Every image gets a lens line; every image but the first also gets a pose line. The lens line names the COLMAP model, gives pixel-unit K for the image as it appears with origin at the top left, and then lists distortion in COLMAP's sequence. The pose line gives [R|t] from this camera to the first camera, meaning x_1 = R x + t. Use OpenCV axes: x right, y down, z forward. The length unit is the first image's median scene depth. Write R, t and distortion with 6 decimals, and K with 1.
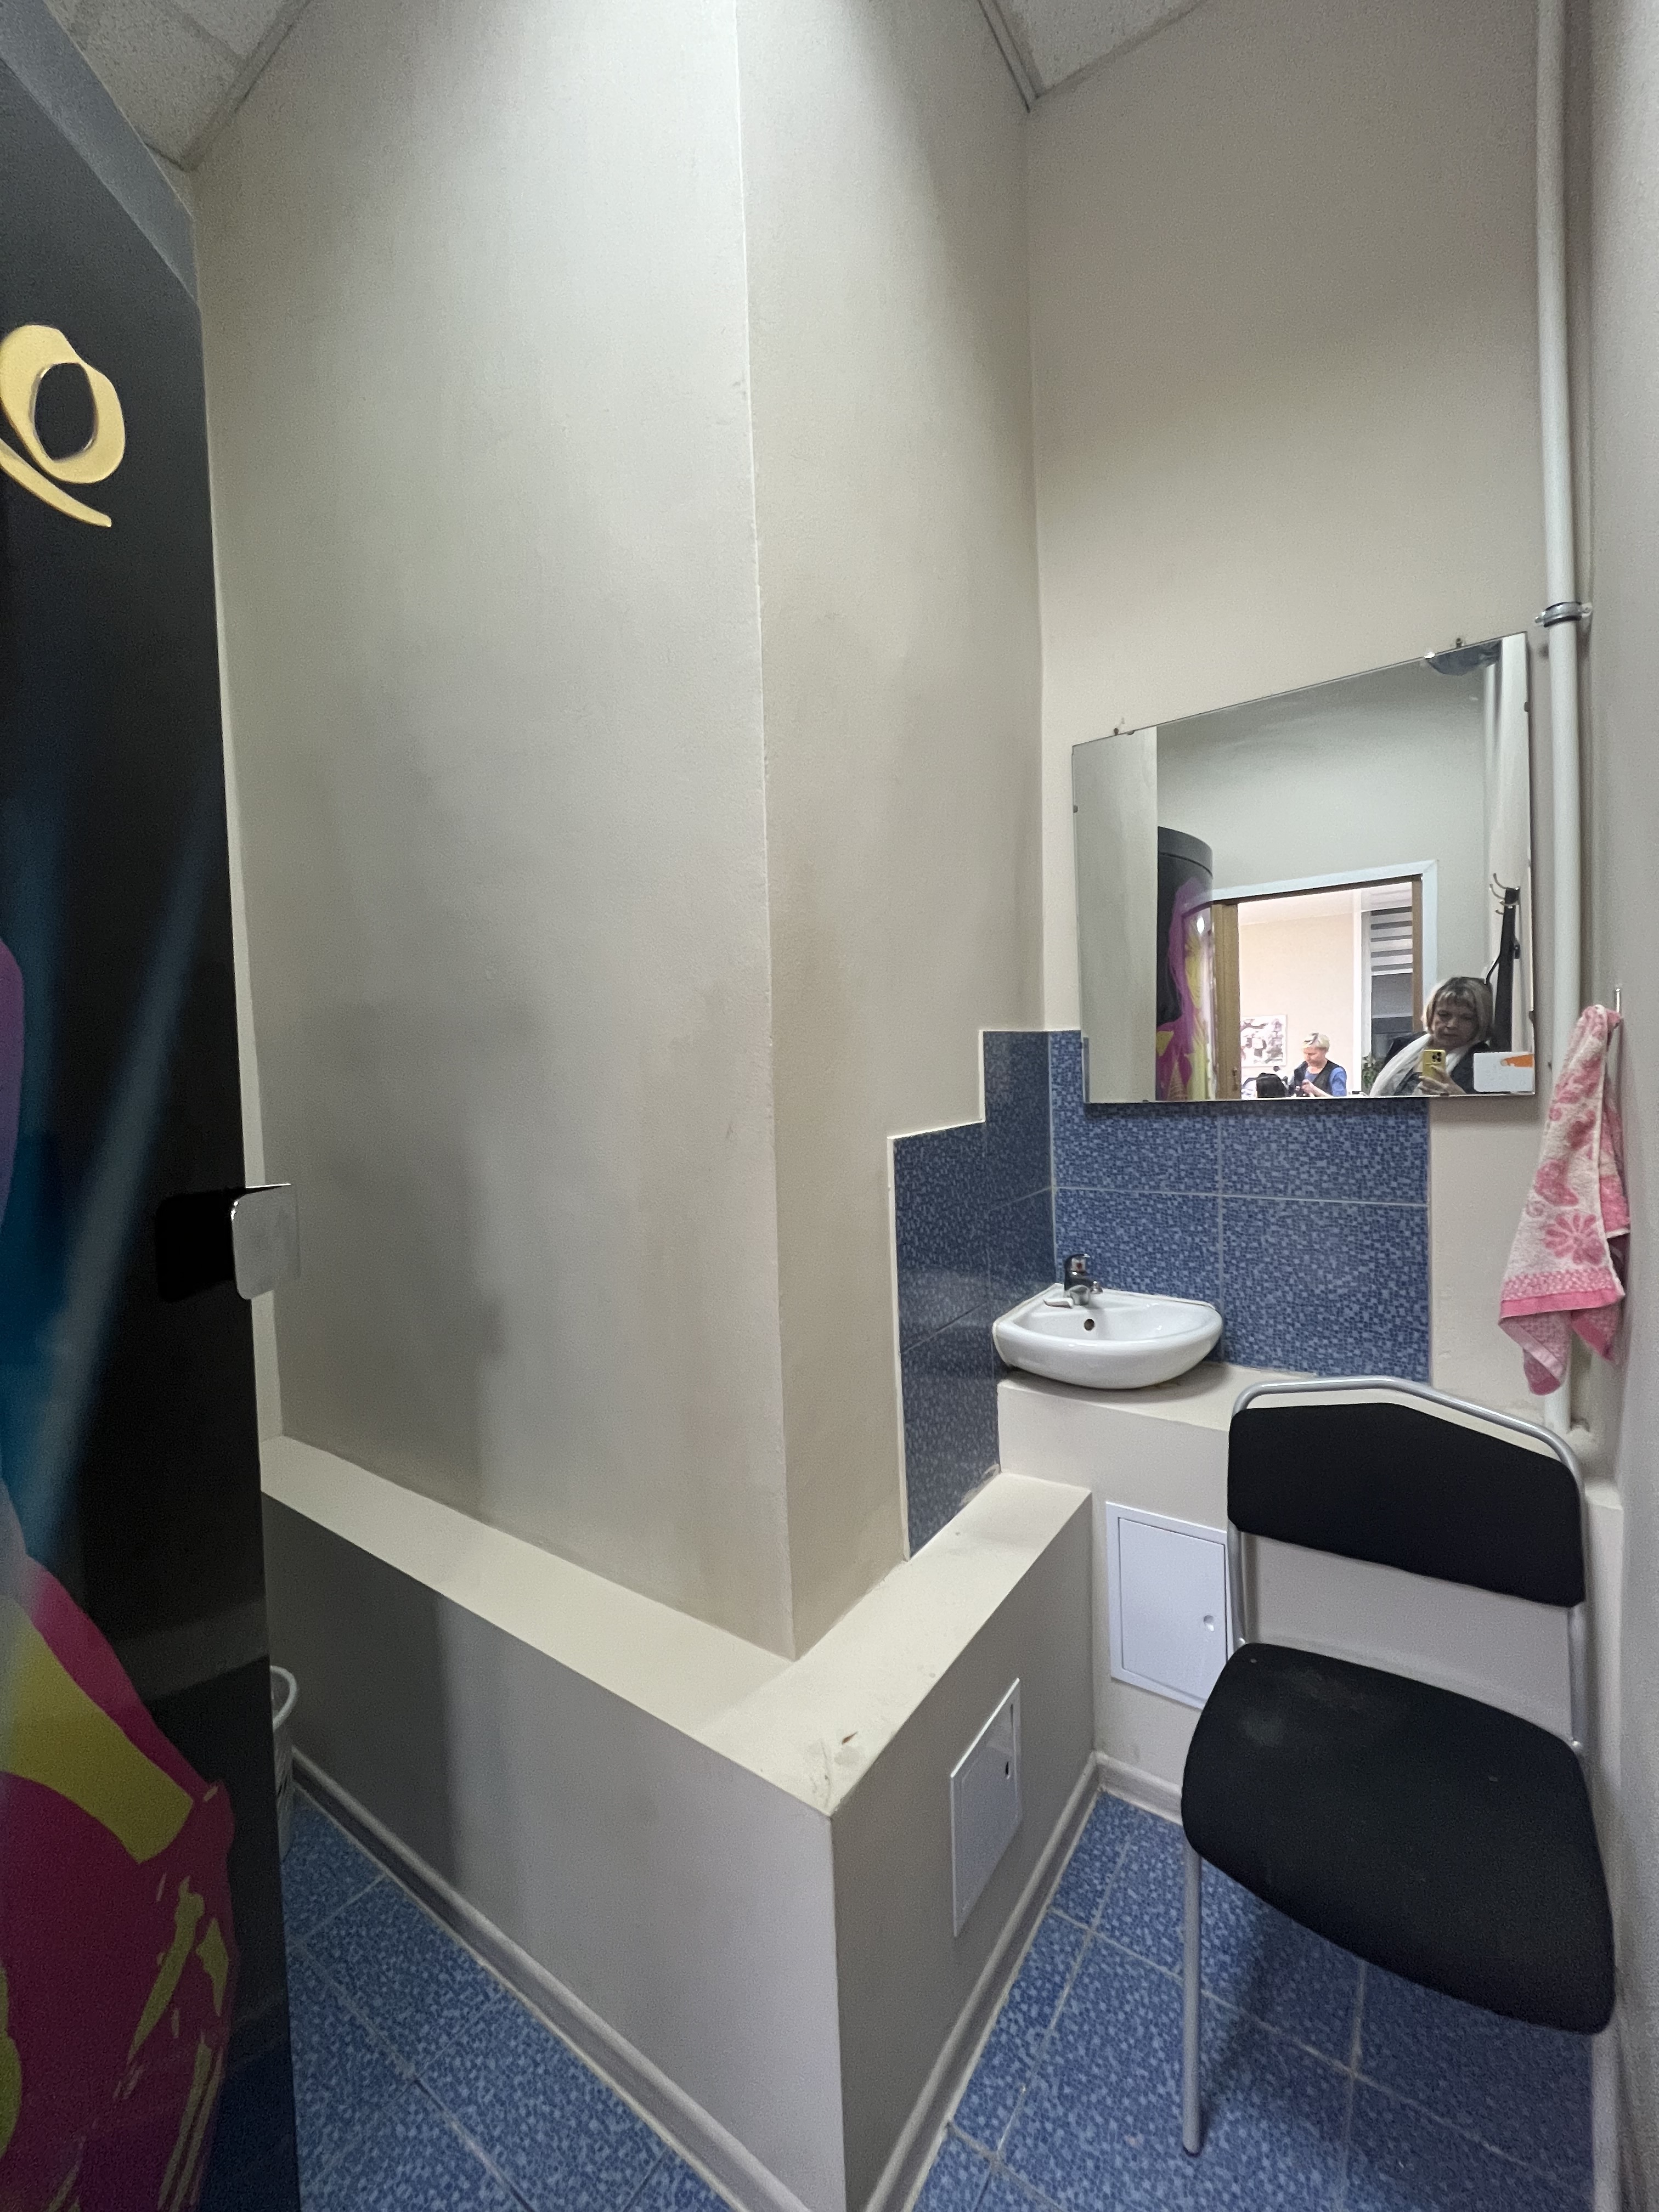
lens RADIAL K [[883.3, 0, 829.5], [0, 883.3, 1106.0], [0, 0, 1]] dist [0.002403, 0.000287]
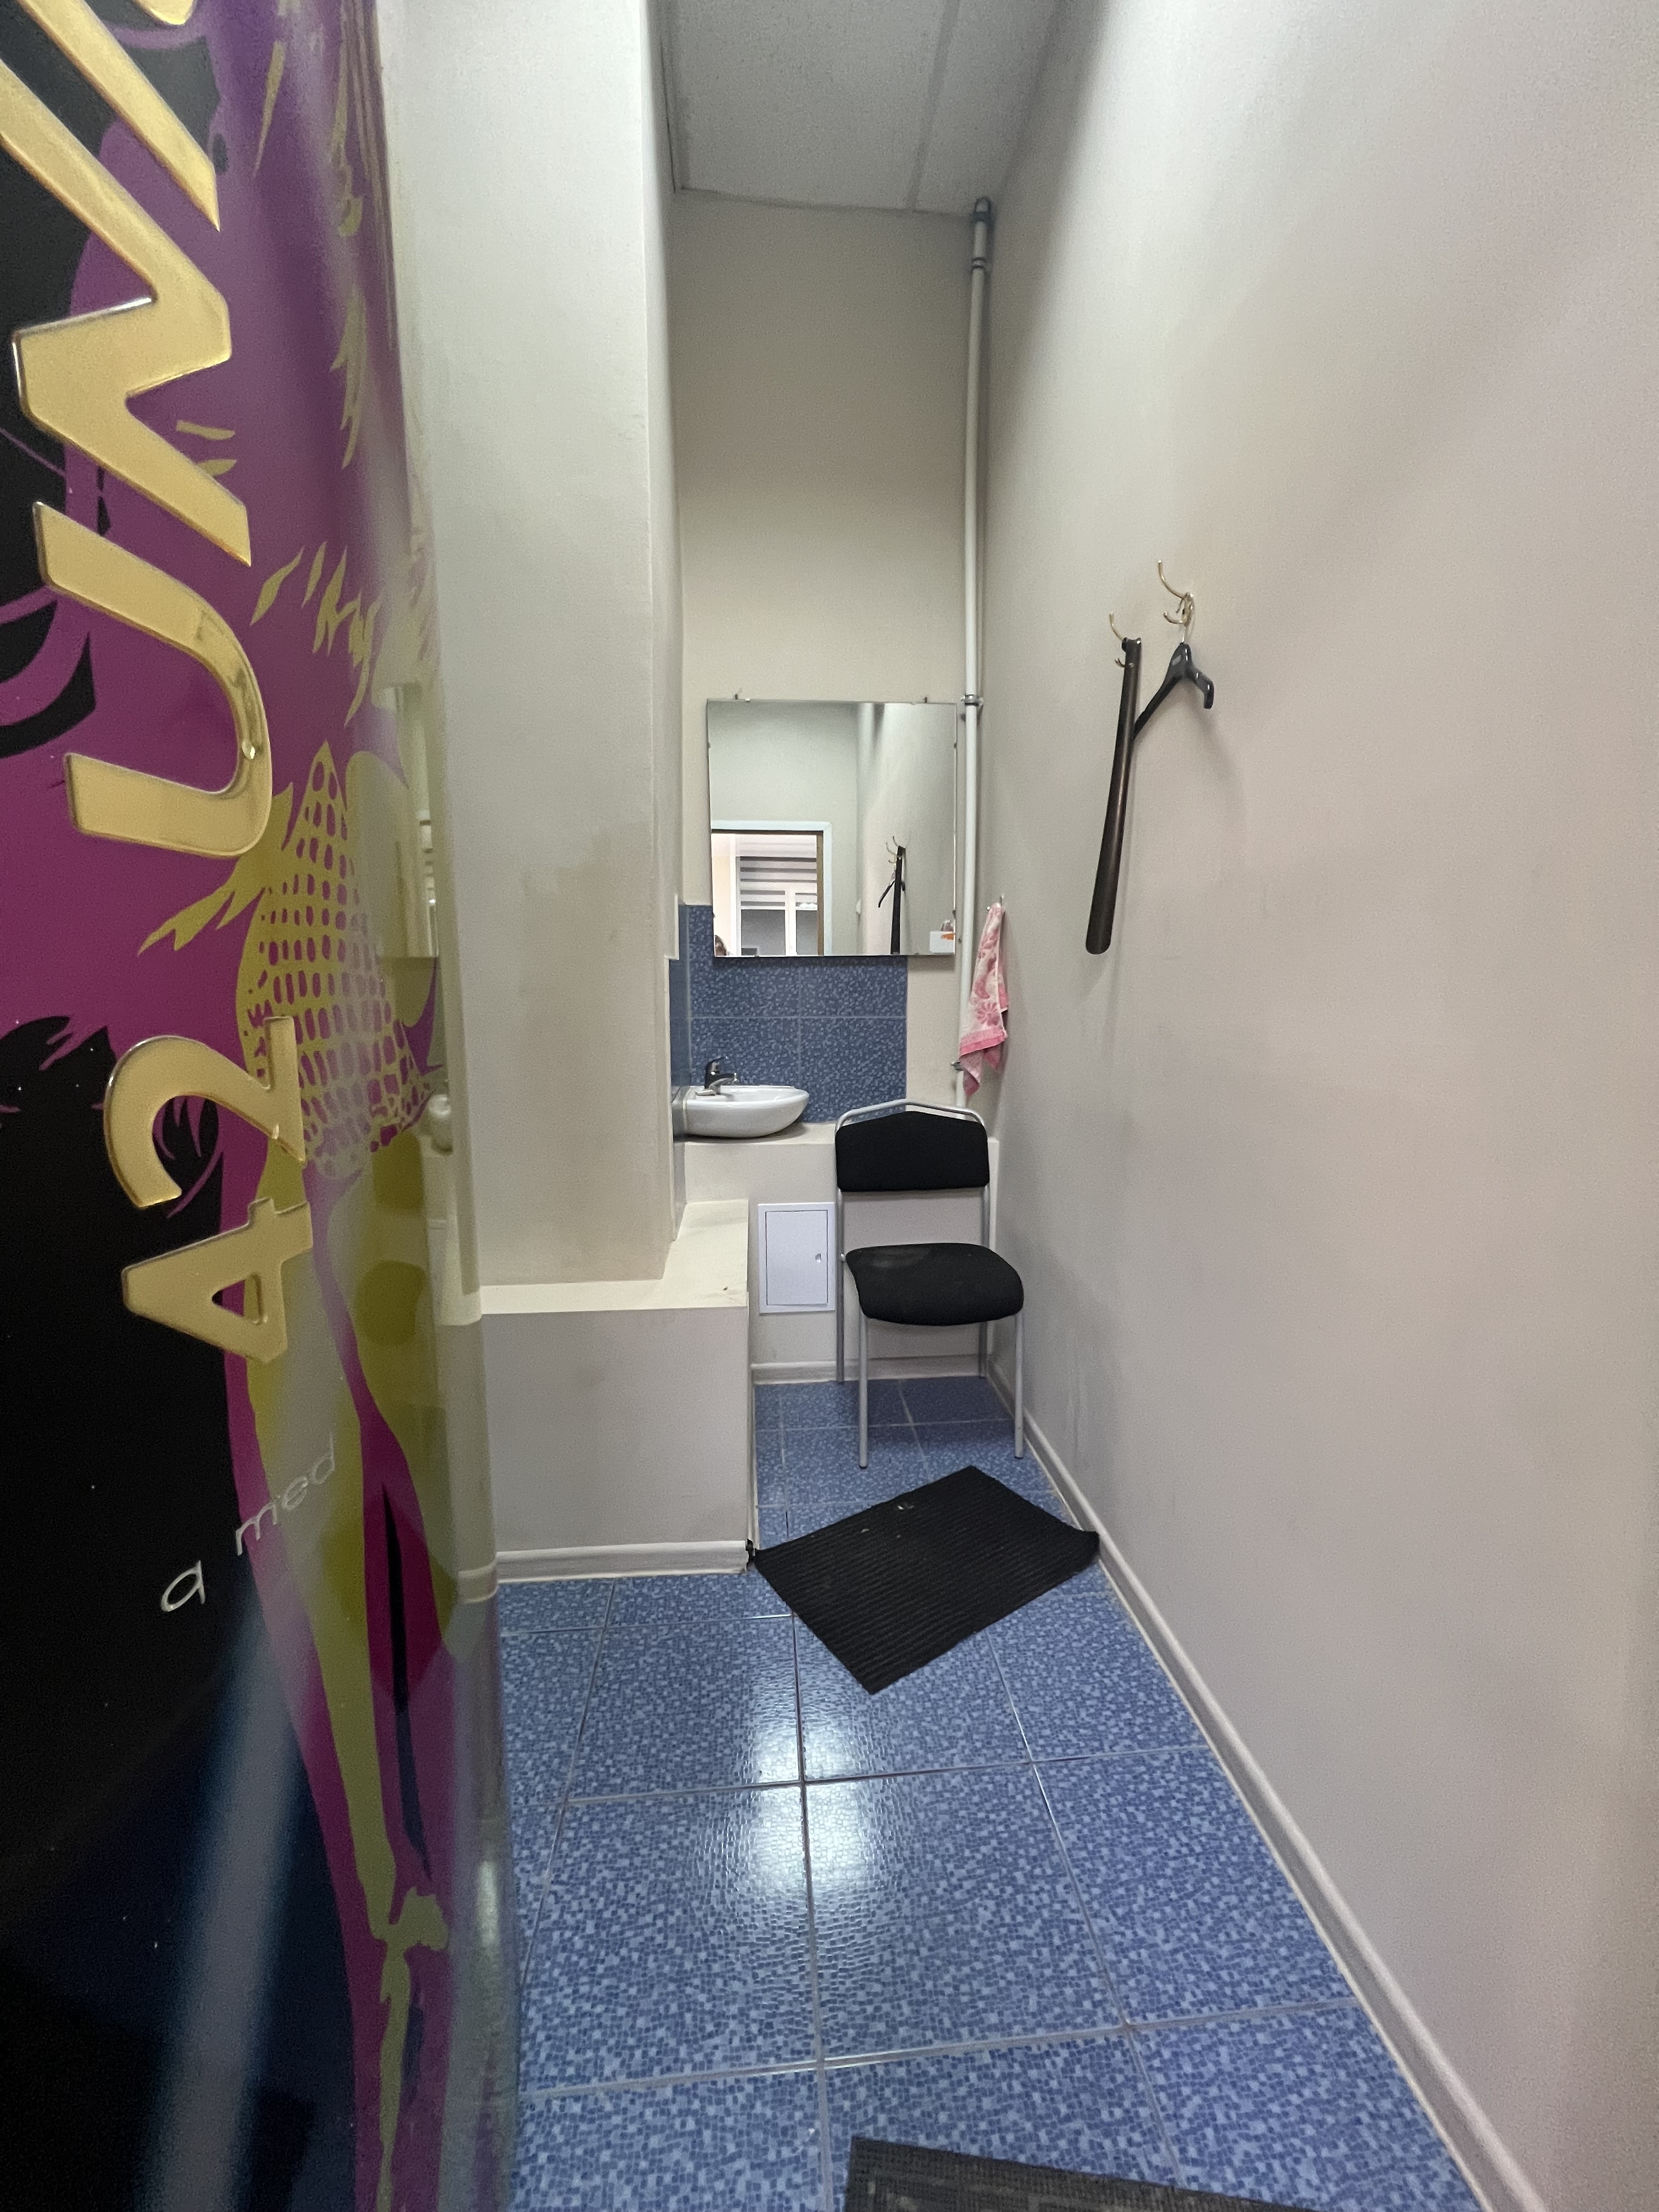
lens RADIAL K [[883.3, 0, 829.5], [0, 883.3, 1106.0], [0, 0, 1]] dist [0.002403, 0.000287]
pose [[0.764149, -0.053328, 0.642832, -0.614555], [-0.000598, 0.996518, 0.083381, 0.144514], [-0.645040, -0.064100, 0.761456, -0.283692]]
